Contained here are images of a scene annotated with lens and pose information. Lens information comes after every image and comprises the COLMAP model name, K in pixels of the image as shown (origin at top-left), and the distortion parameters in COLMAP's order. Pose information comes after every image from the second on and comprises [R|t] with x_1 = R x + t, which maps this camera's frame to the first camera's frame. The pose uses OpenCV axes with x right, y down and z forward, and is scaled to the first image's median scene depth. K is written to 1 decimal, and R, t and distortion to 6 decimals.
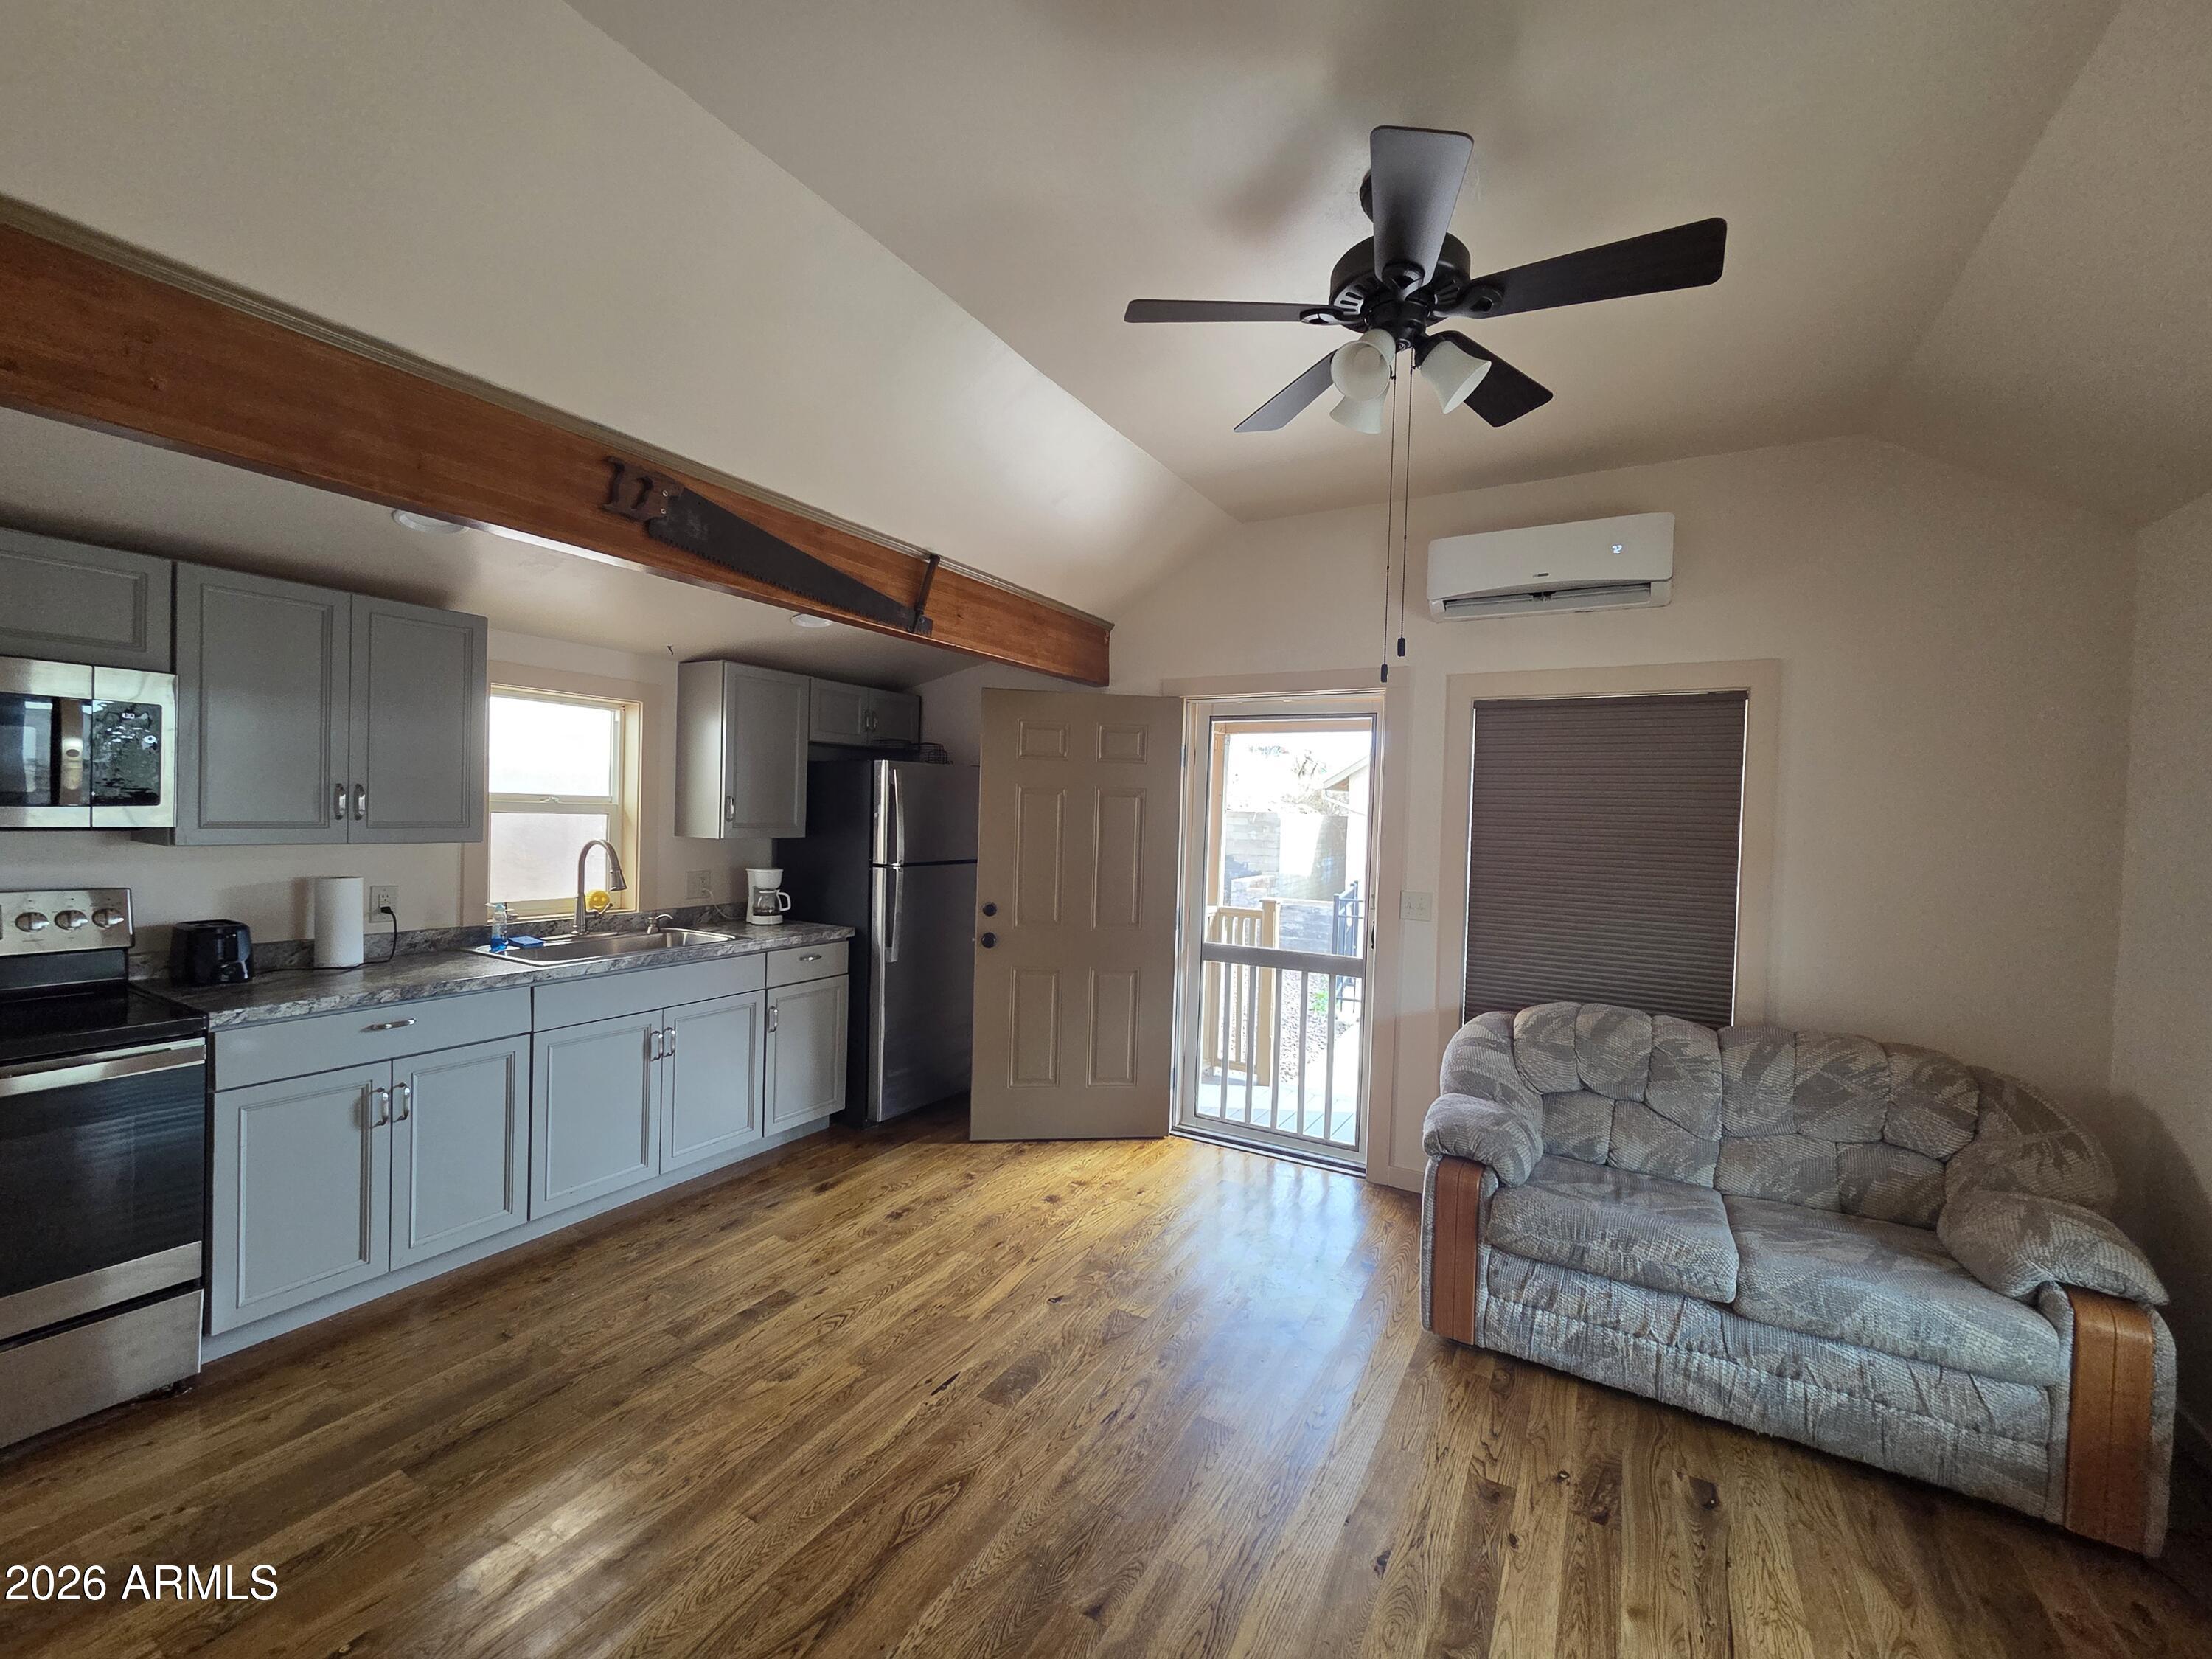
lens RADIAL K [[907.9, 0, 1107.9], [0, 907.9, 831.5], [0, 0, 1]] dist [0.004357, -0.000240]
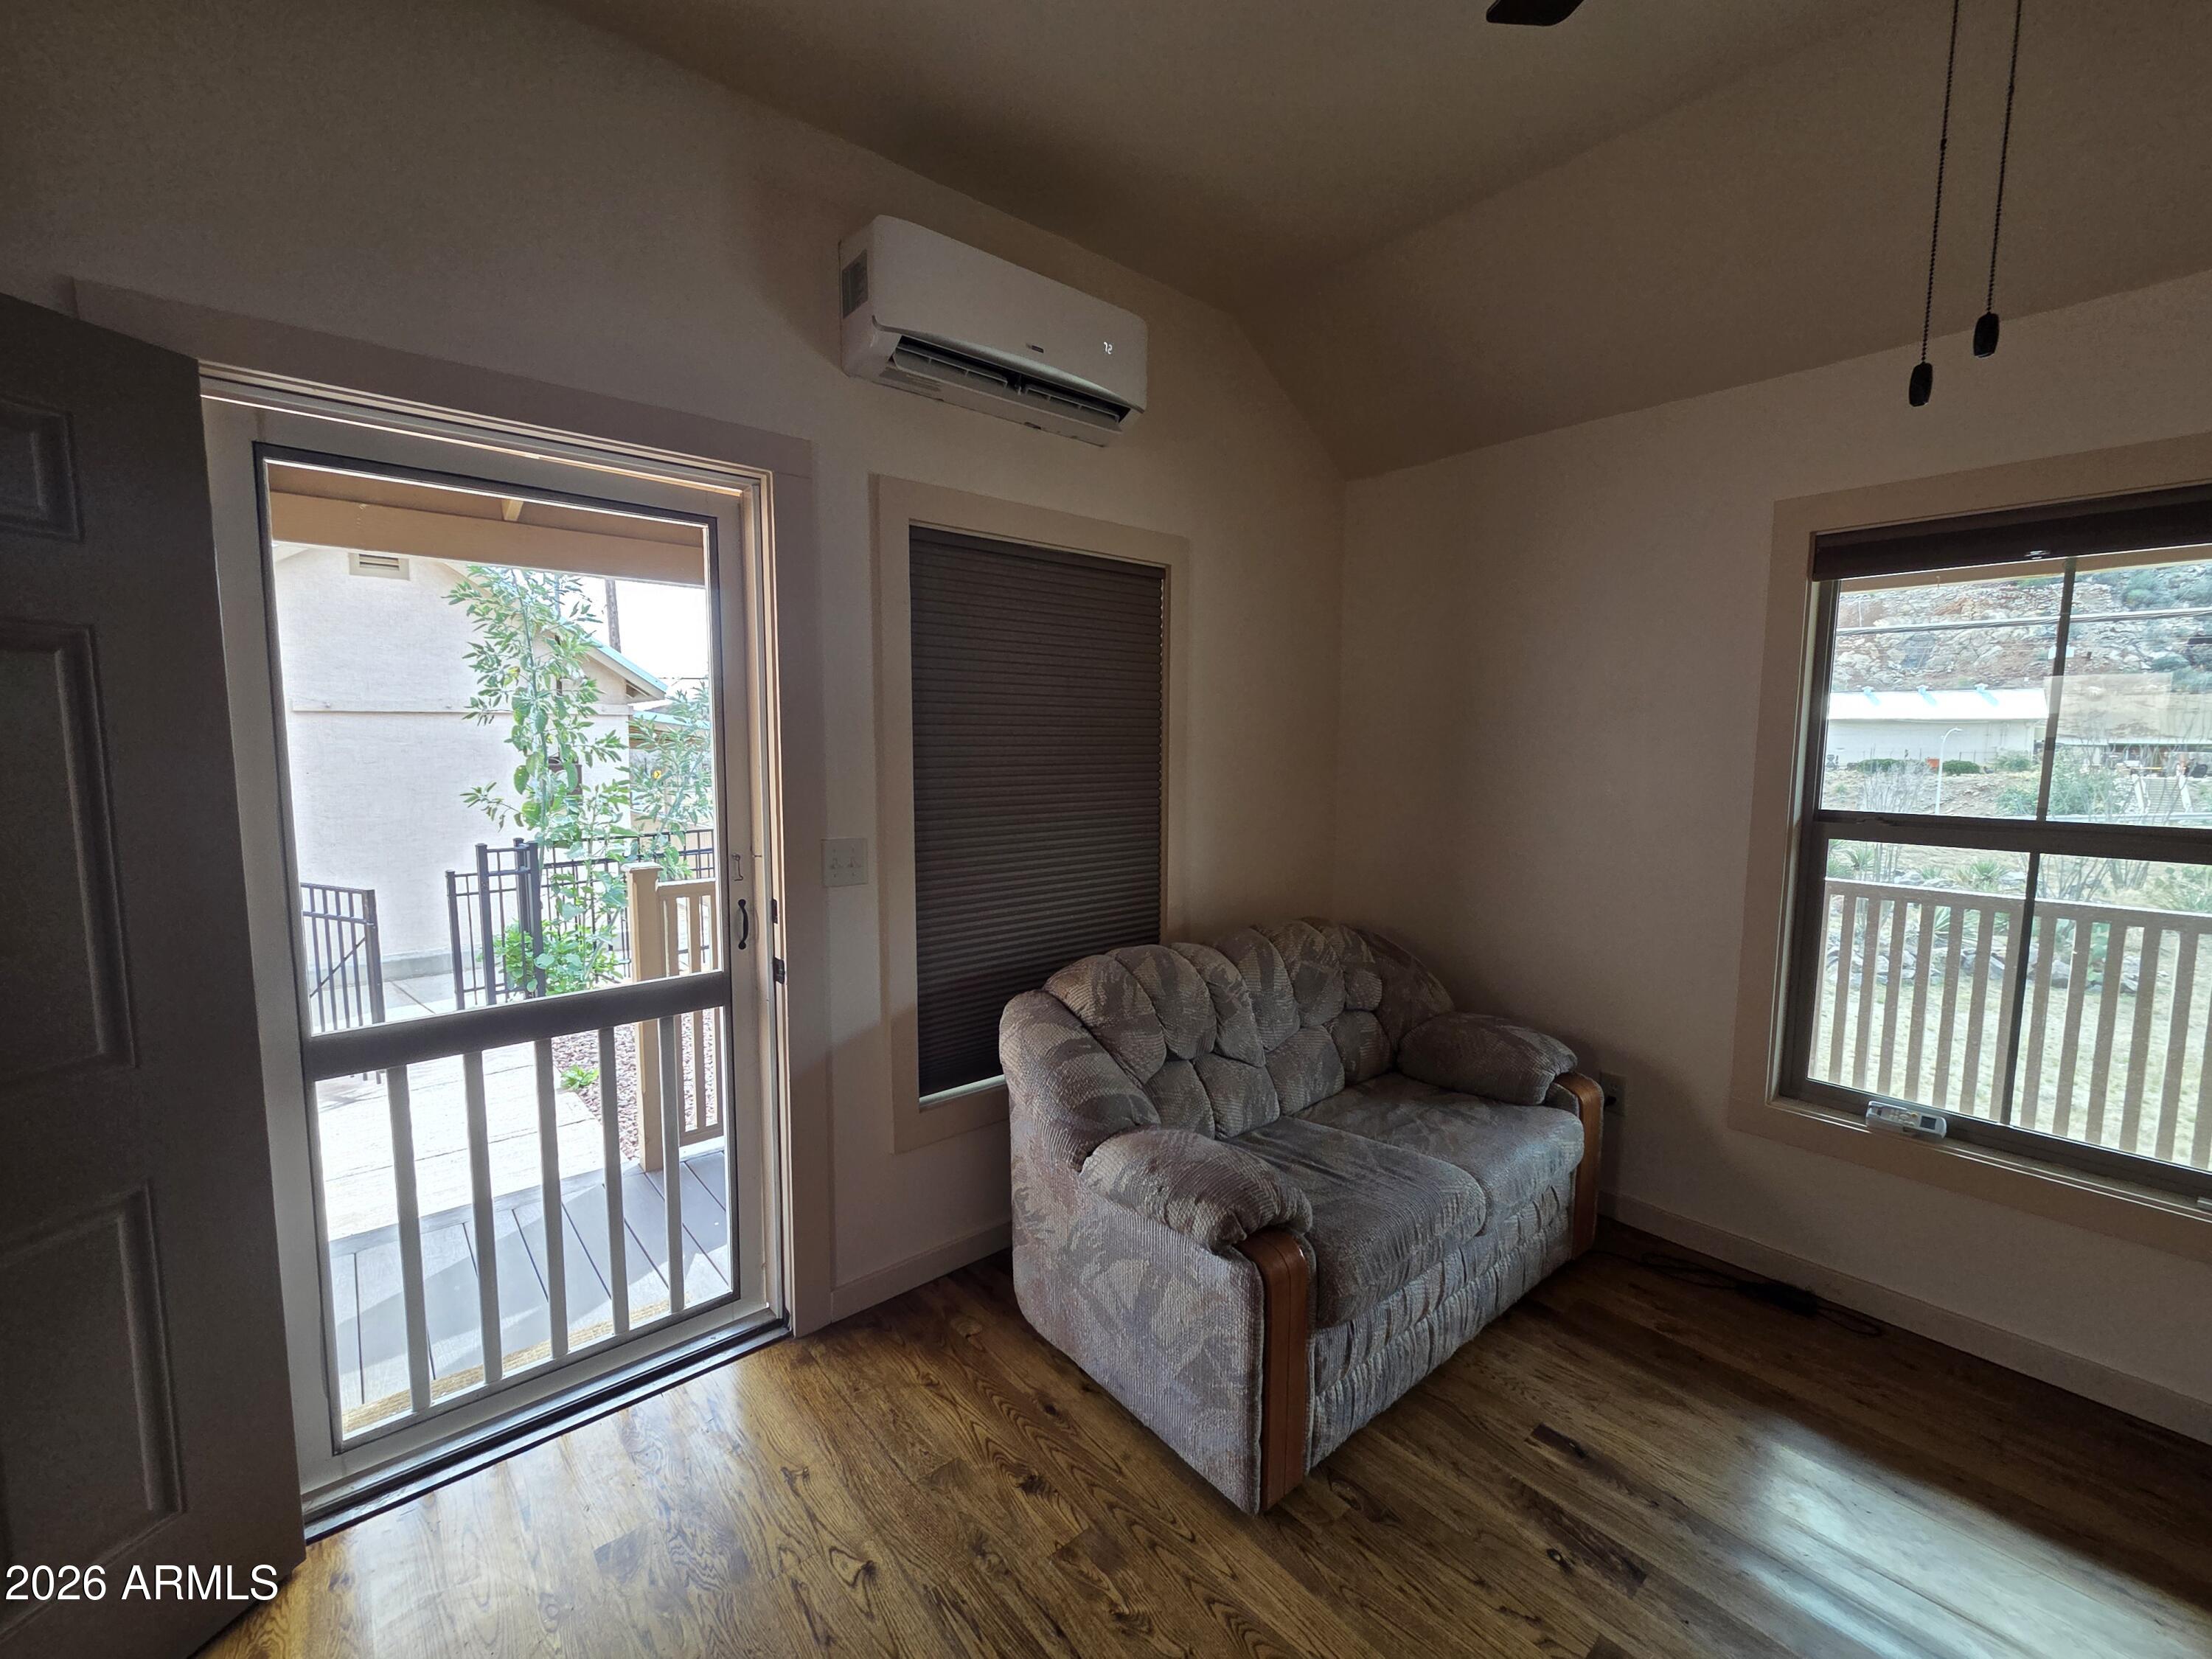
lens RADIAL K [[907.9, 0, 1077.0], [0, 907.9, 832.6], [0, 0, 1]] dist [0.004357, -0.000240]
pose [[0.341296, -0.127809, 0.931226, -0.198222], [0.030611, 0.991698, 0.124890, -0.010247], [-0.939457, -0.014118, 0.342375, 0.785687]]
